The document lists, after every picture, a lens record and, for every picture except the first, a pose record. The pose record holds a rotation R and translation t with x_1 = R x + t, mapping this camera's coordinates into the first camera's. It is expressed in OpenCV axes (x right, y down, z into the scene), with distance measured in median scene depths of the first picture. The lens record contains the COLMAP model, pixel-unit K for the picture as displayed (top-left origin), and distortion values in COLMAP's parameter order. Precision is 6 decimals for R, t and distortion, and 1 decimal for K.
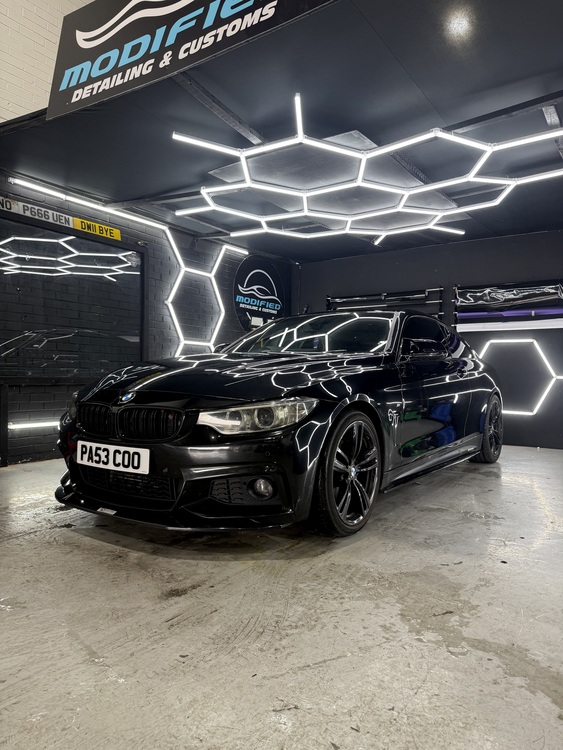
lens RADIAL K [[537.1, 0, 280.5], [0, 537.1, 385.9], [0, 0, 1]] dist [0.107905, -0.158670]
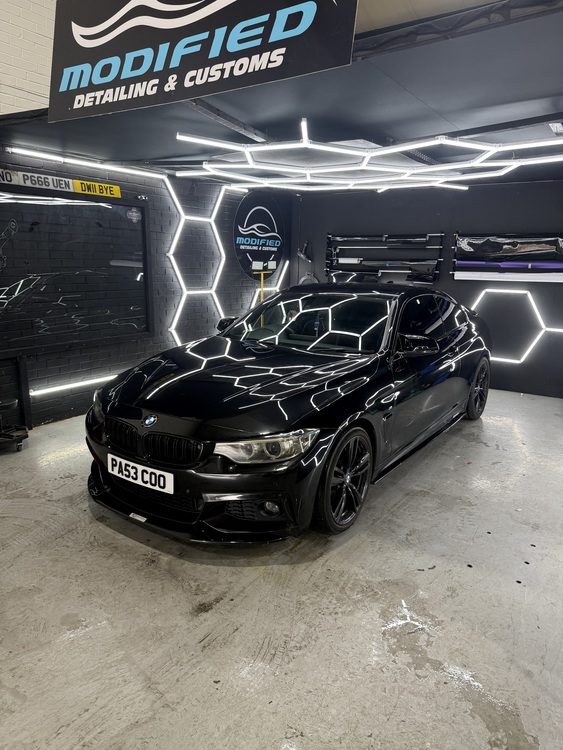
lens RADIAL K [[537.1, 0, 280.5], [0, 537.1, 385.9], [0, 0, 1]] dist [0.107905, -0.158670]
pose [[0.999973, 0.002098, 0.007108, -0.018189], [-0.003580, 0.976526, 0.215368, -0.280132], [-0.006490, -0.215387, 0.976507, -0.082866]]
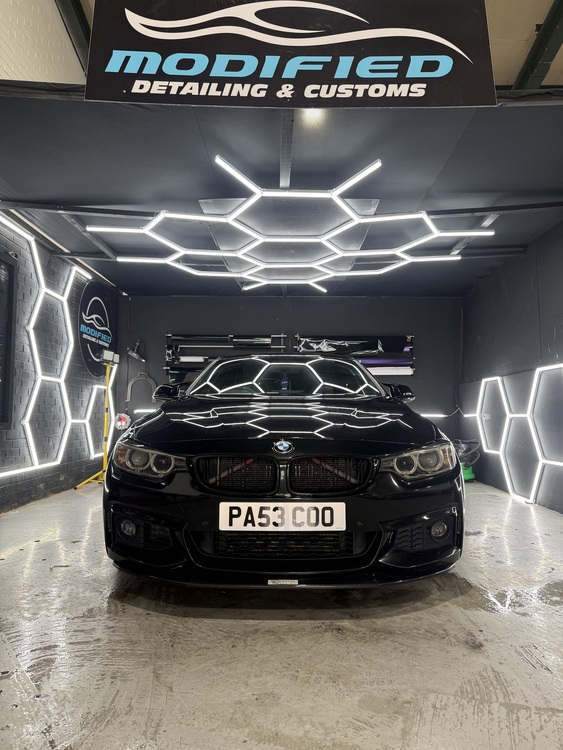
lens RADIAL K [[534.6, 0, 287.5], [0, 534.6, 377.4], [0, 0, 1]] dist [0.068828, -0.118581]
pose [[0.816088, 0.027023, 0.577296, -0.749006], [0.021072, 0.996851, -0.076451, -0.022517], [-0.577544, 0.074556, 0.812948, 0.265857]]
